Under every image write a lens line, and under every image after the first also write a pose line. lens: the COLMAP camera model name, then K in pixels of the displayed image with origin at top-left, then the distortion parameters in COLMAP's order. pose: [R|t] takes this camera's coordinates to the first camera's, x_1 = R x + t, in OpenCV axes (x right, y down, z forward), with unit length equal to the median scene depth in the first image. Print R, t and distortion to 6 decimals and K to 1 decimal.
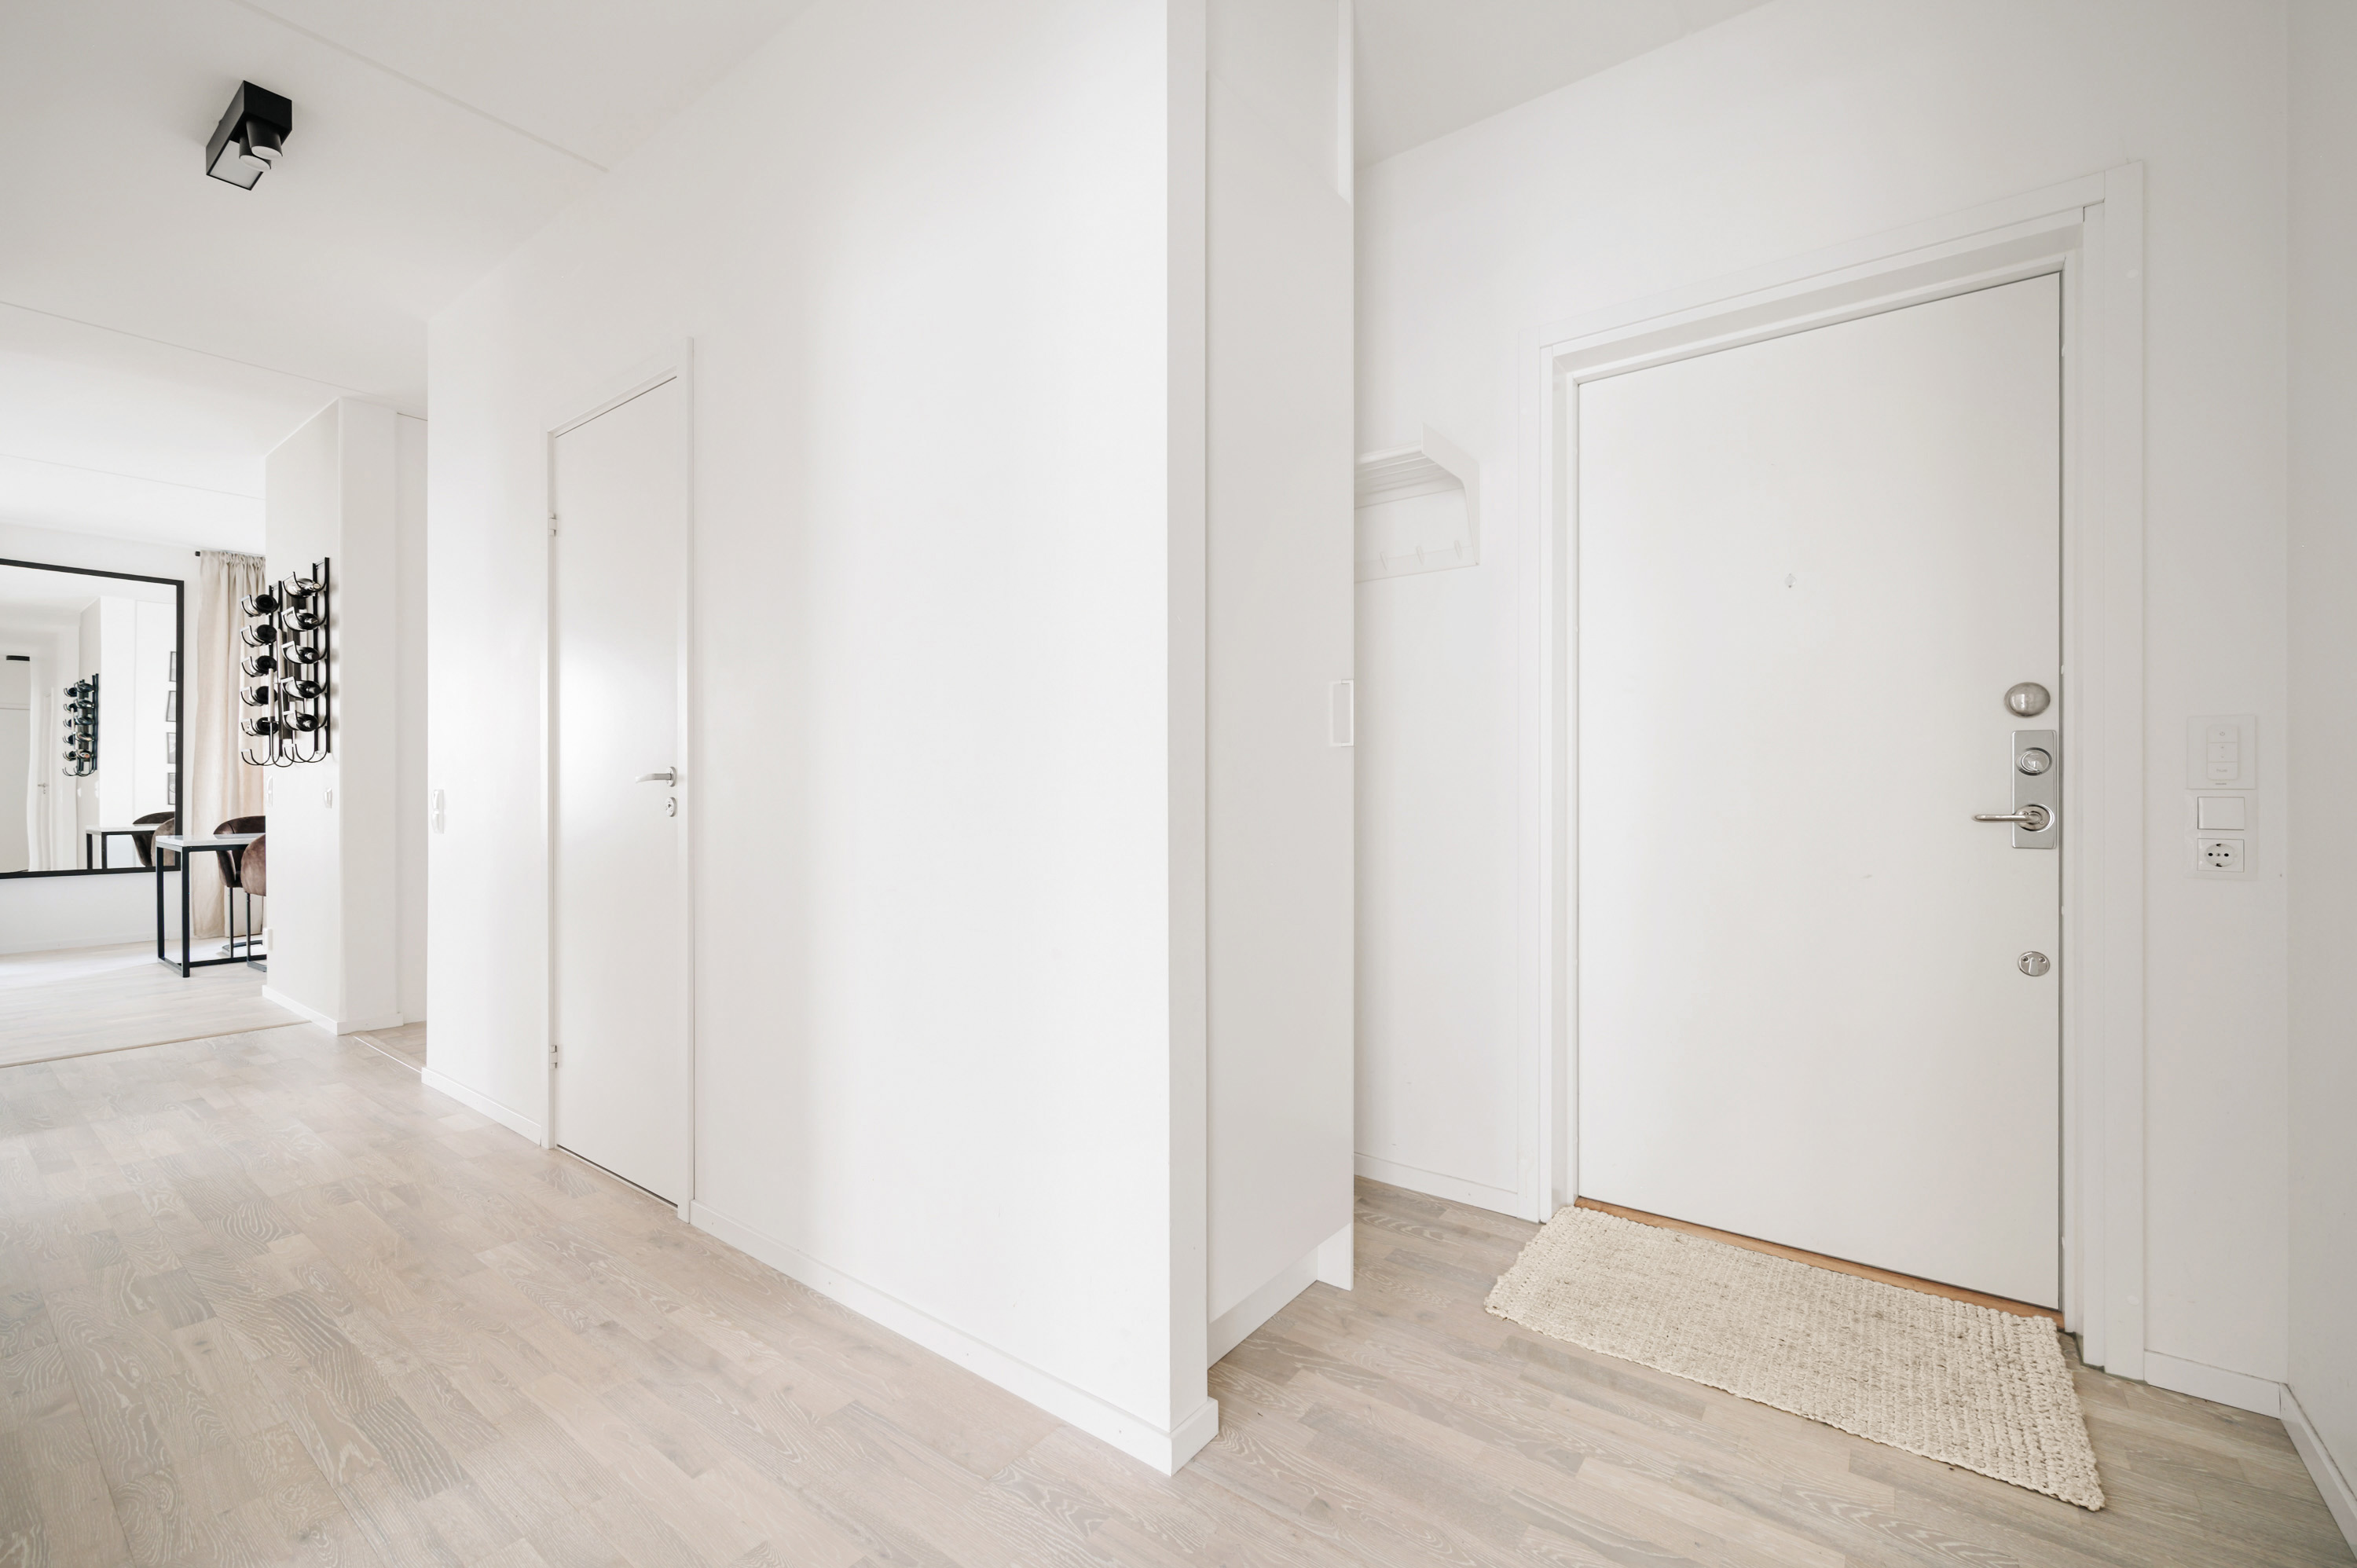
lens RADIAL K [[994.0, 0, 1178.5], [0, 994.0, 784.0], [0, 0, 1]] dist [0.000472, 0.000049]
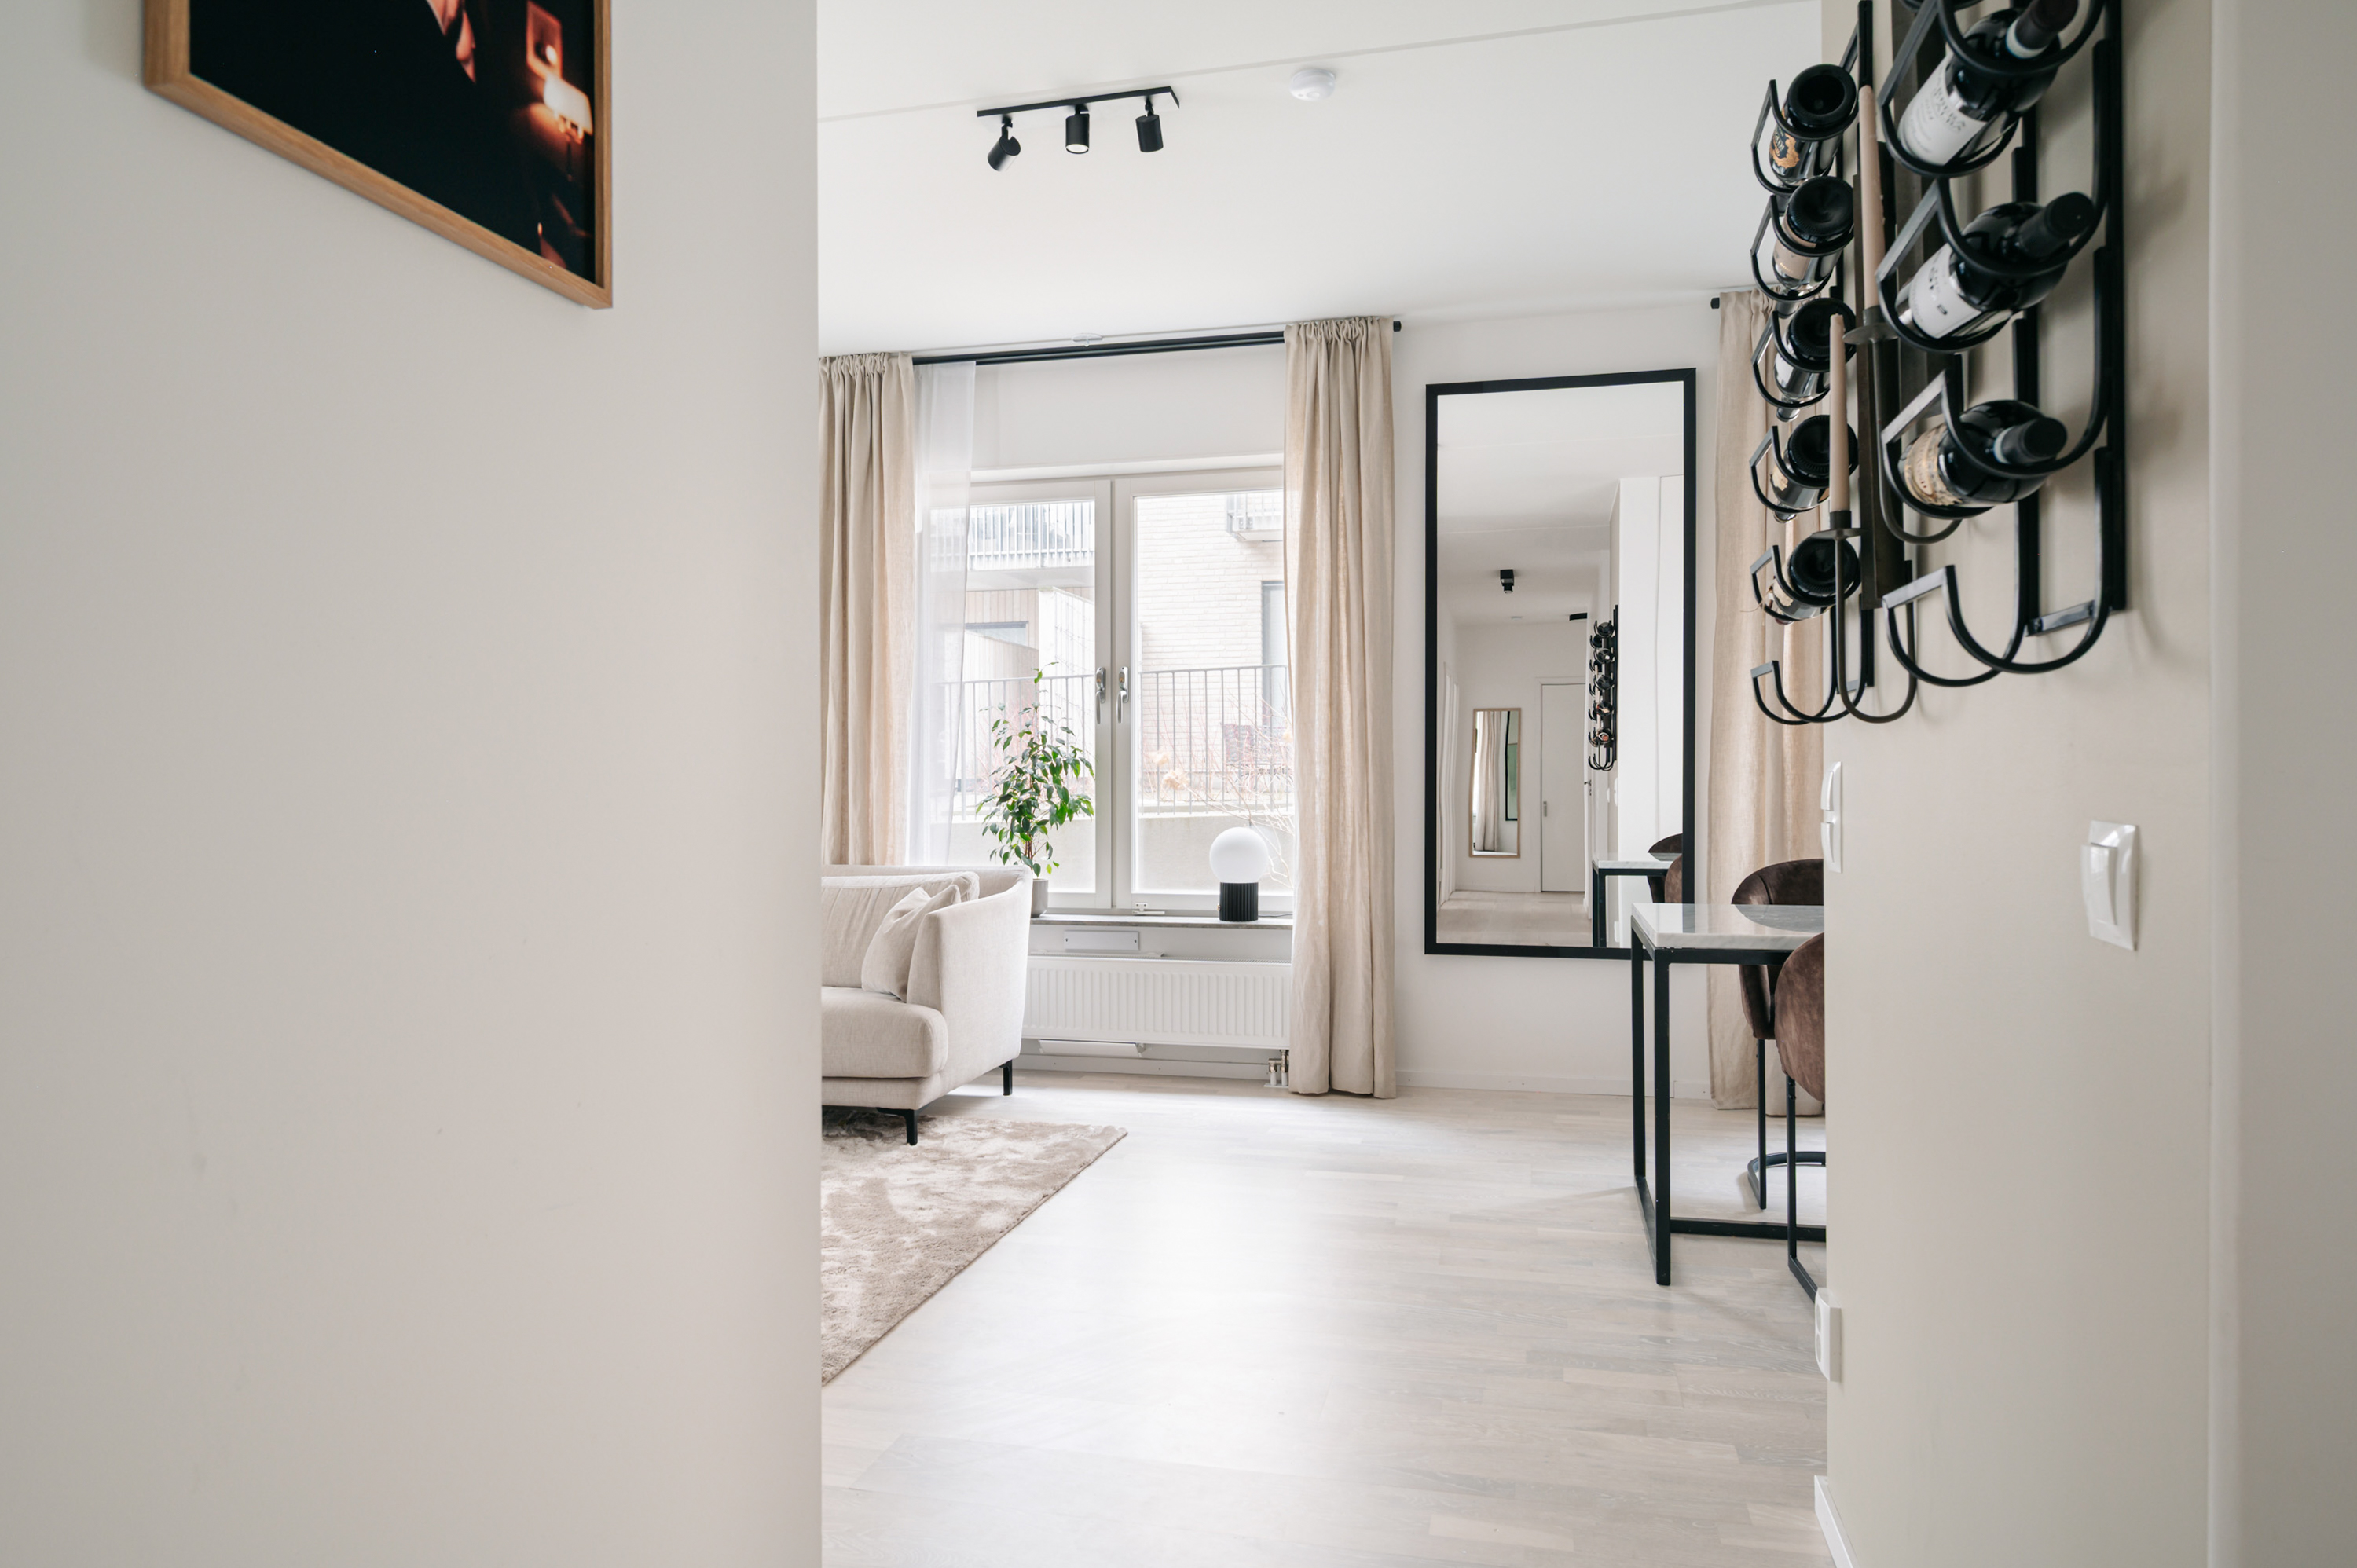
lens RADIAL K [[1481.2, 0, 1178.5], [0, 1481.2, 784.0], [0, 0, 1]] dist [-0.004074, 0.000369]
pose [[0.398927, 0.000299, -0.916983, -0.427524], [0.001271, 0.999999, 0.000879, -0.001153], [0.916982, -0.001517, 0.398926, 0.469134]]
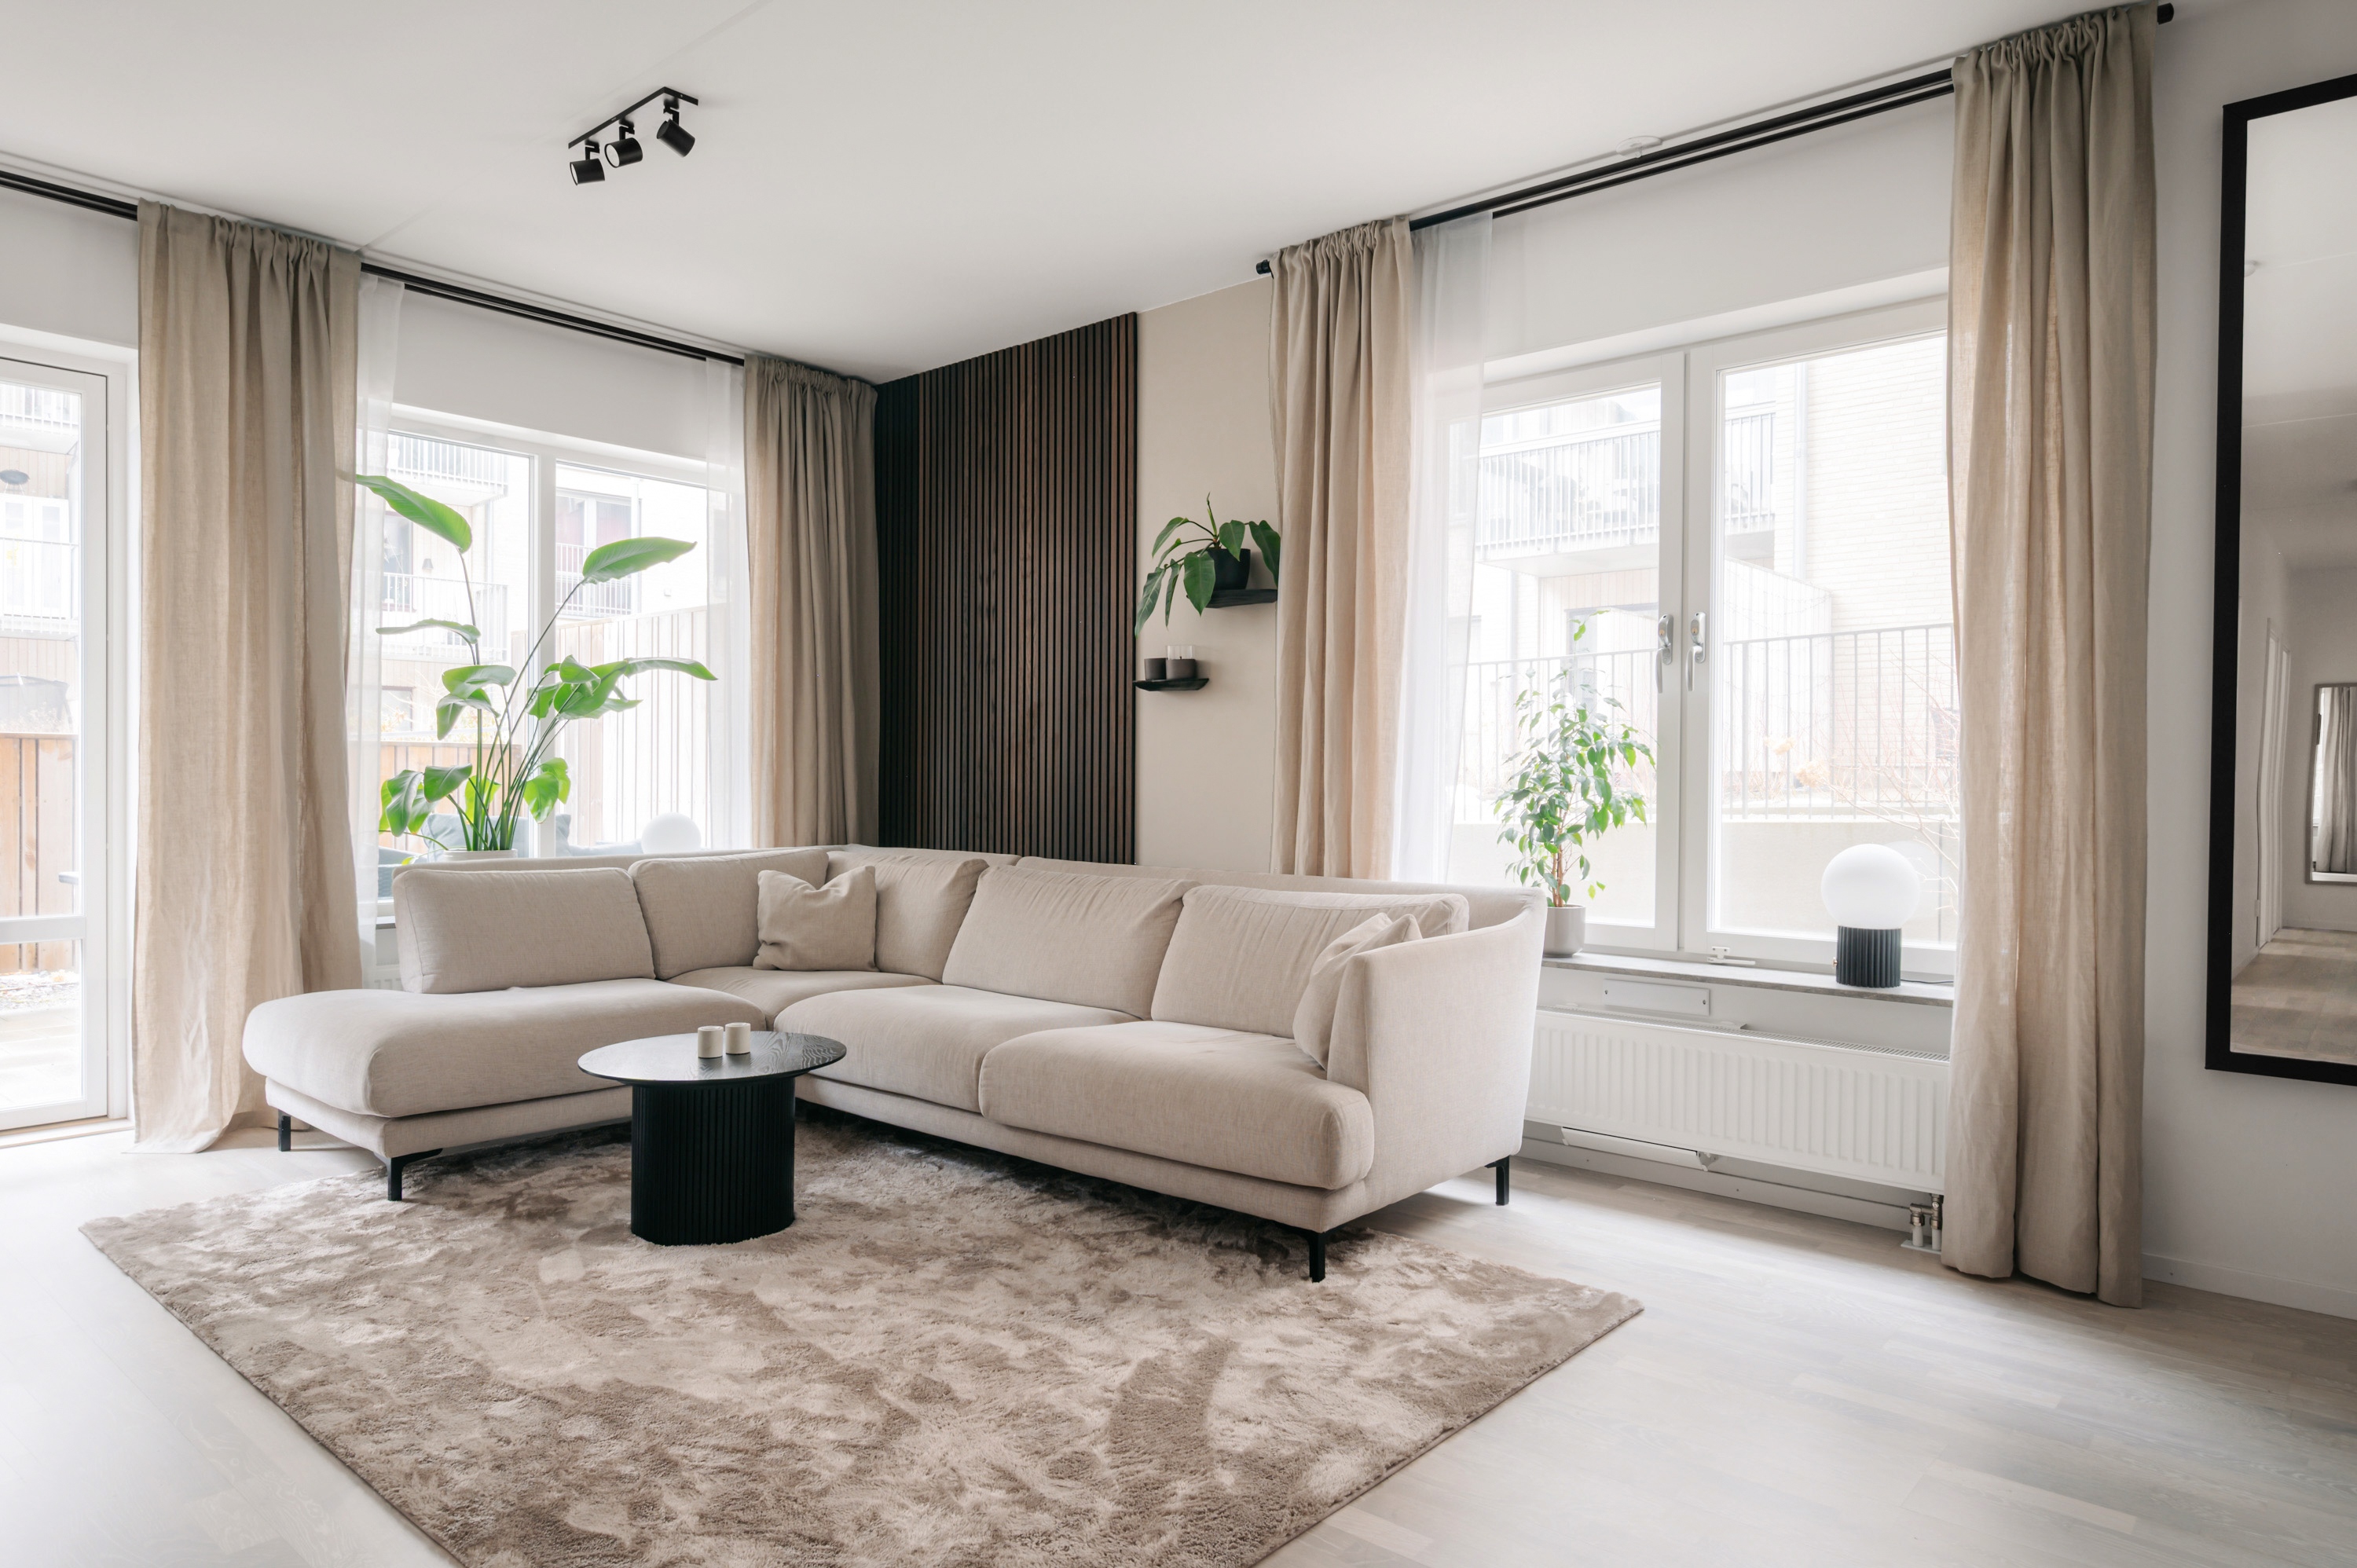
lens RADIAL K [[1425.8, 0, 1178.5], [0, 1425.8, 784.0], [0, 0, 1]] dist [-0.003684, 0.002638]
pose [[-0.066225, 0.006795, -0.997782, -0.617069], [-0.008732, 0.999935, 0.007390, -0.000279], [0.997766, 0.009202, -0.066162, 0.601036]]
